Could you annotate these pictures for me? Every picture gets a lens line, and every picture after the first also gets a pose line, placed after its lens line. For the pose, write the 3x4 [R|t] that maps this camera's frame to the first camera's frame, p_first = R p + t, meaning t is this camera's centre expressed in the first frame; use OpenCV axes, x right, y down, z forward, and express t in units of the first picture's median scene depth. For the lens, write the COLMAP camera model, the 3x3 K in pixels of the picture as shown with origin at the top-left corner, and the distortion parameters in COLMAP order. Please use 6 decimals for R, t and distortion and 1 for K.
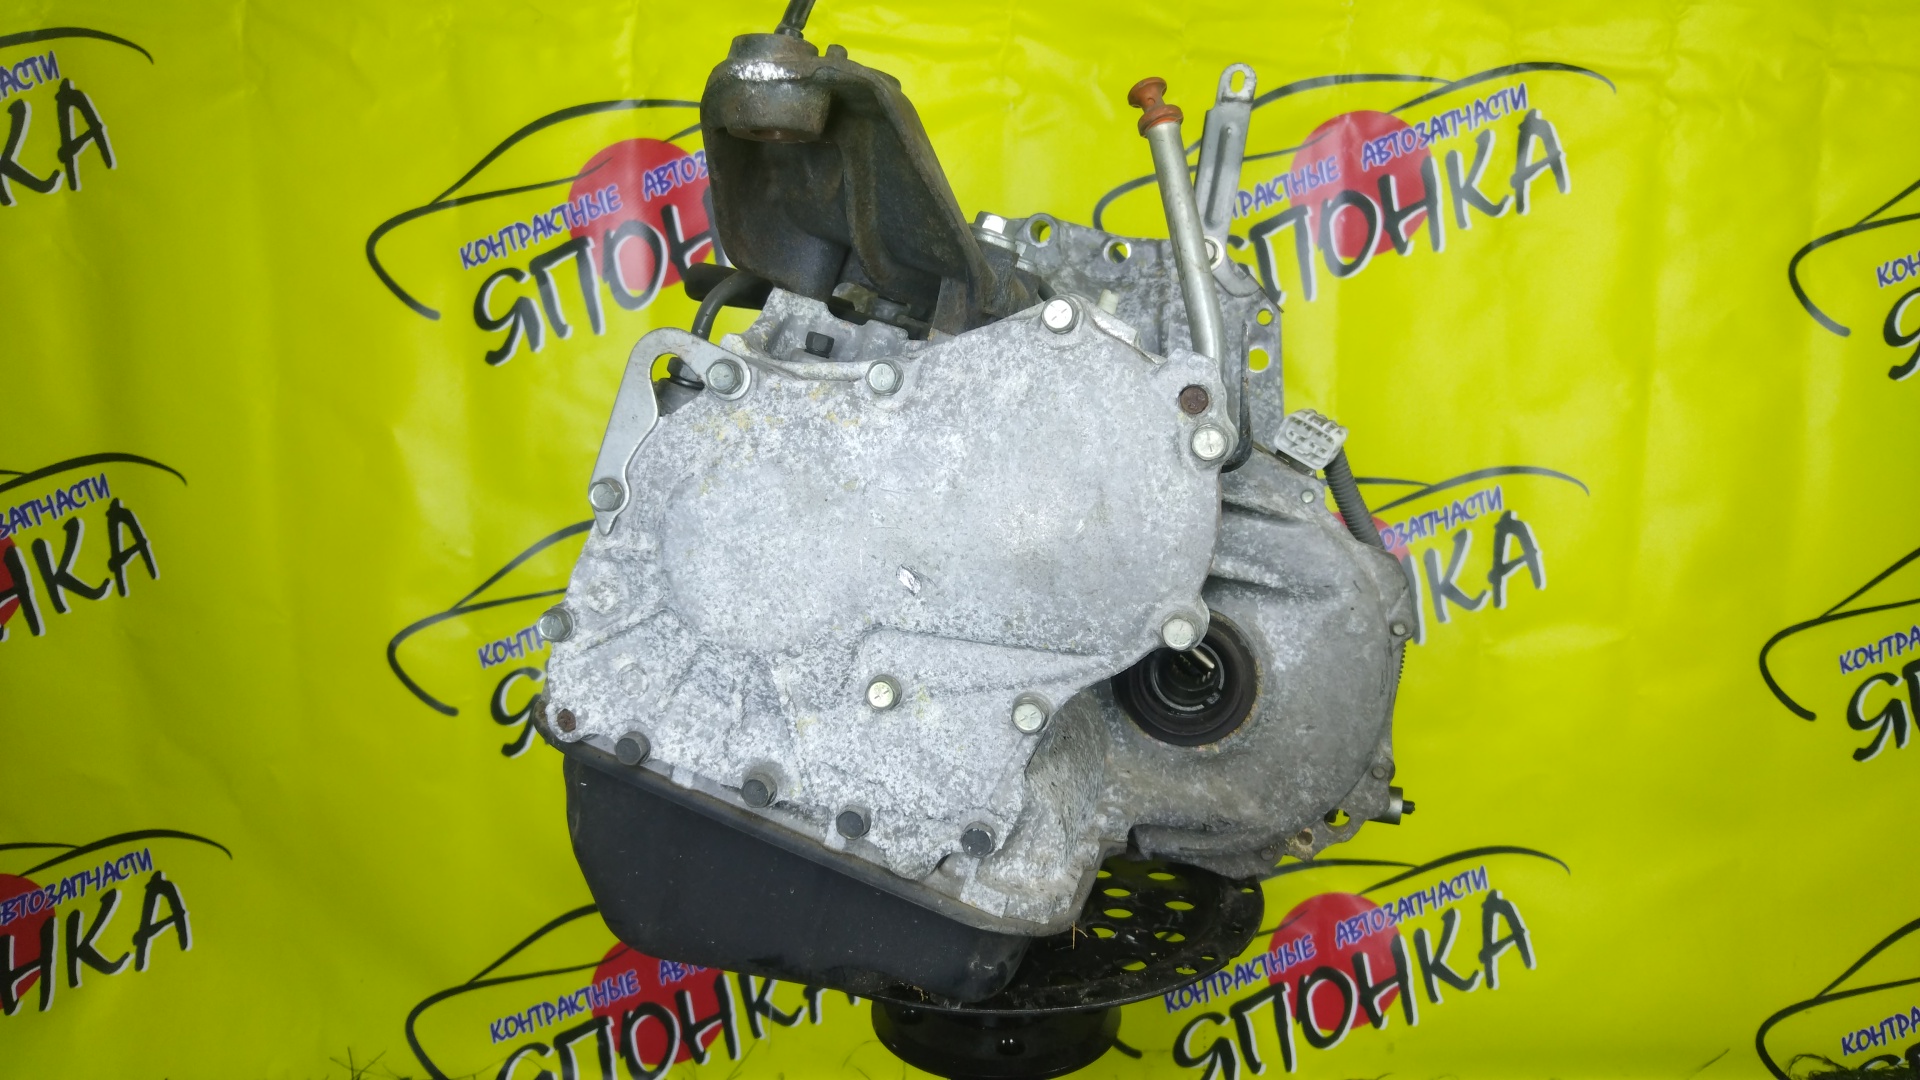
lens RADIAL K [[1415.1, 0, 950.4], [0, 1415.1, 552.5], [0, 0, 1]] dist [-0.014206, -0.021030]
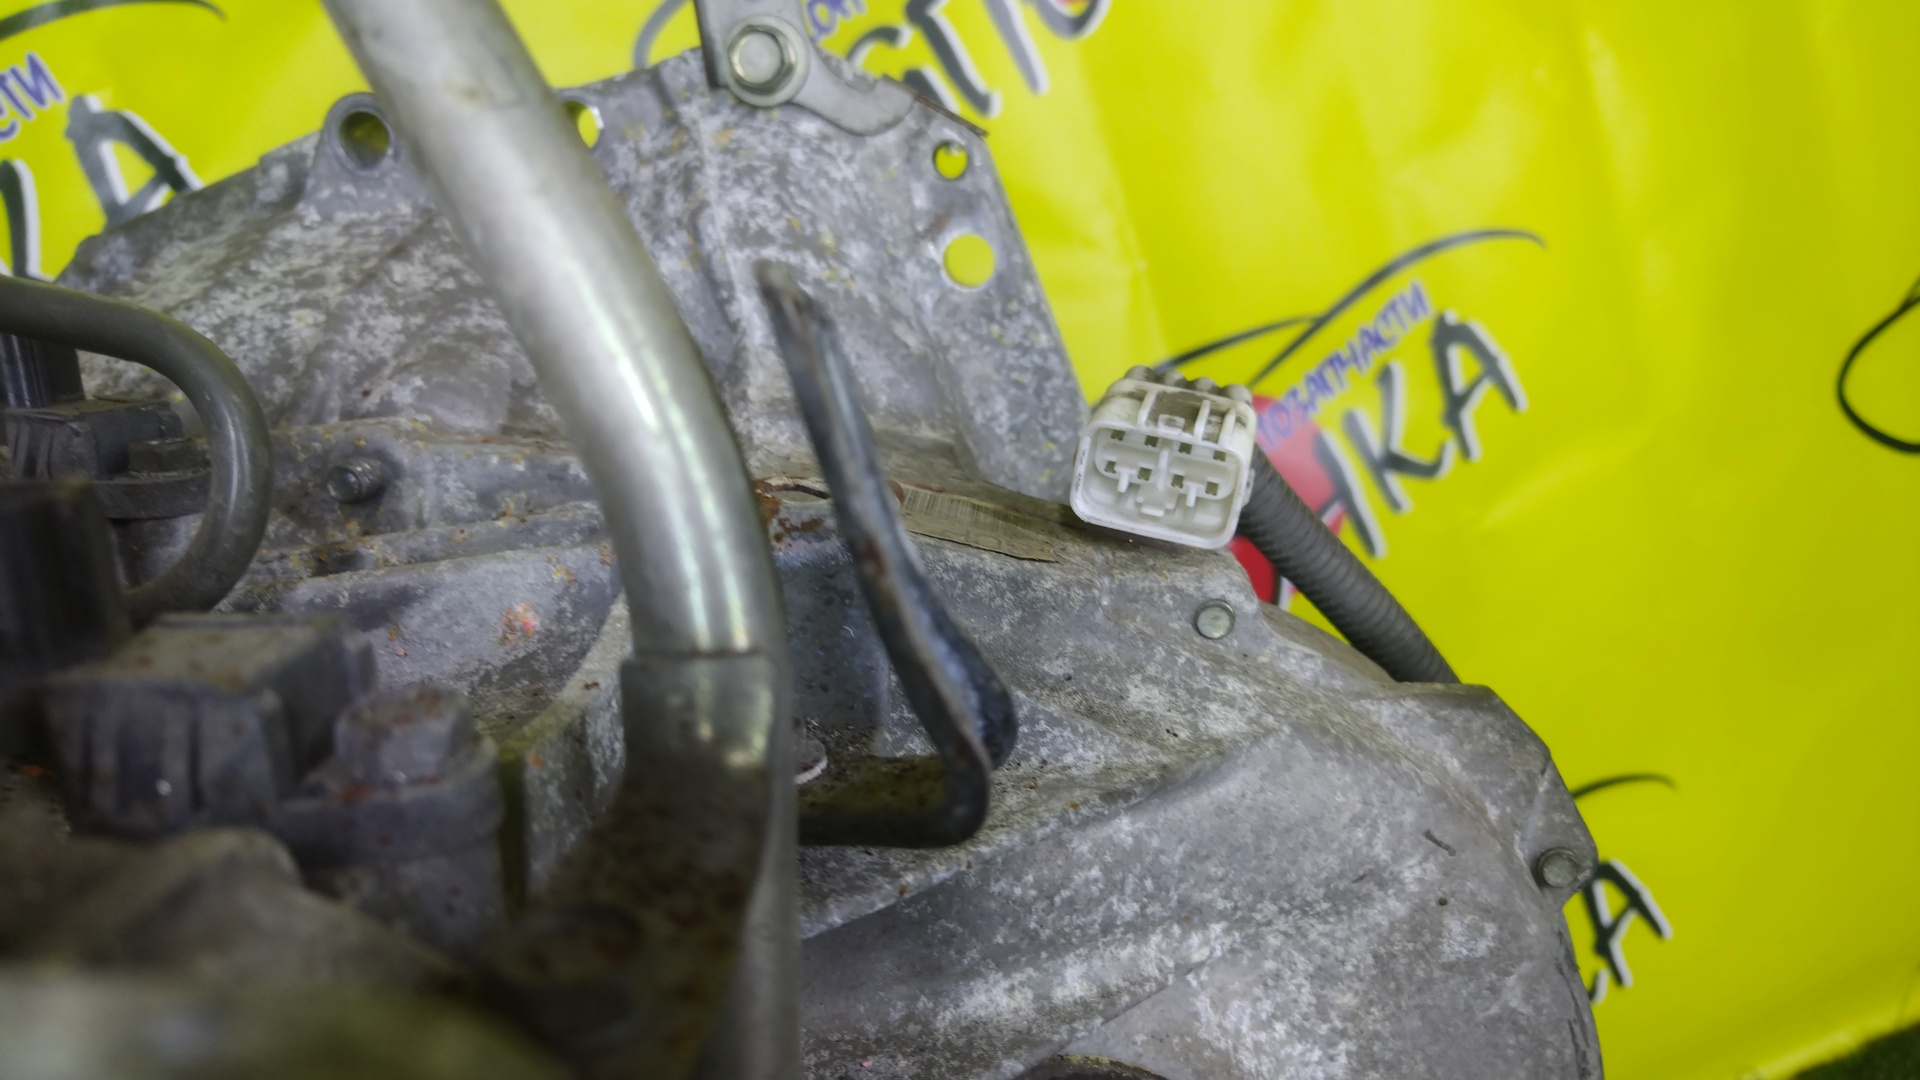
lens RADIAL K [[1415.1, 0, 972.8], [0, 1415.1, 522.1], [0, 0, 1]] dist [-0.014206, -0.021030]
pose [[0.932383, -0.346090, 0.104329, 0.152711], [0.337813, 0.936976, 0.089210, -0.104753], [-0.128628, -0.047934, 0.990534, 0.597324]]
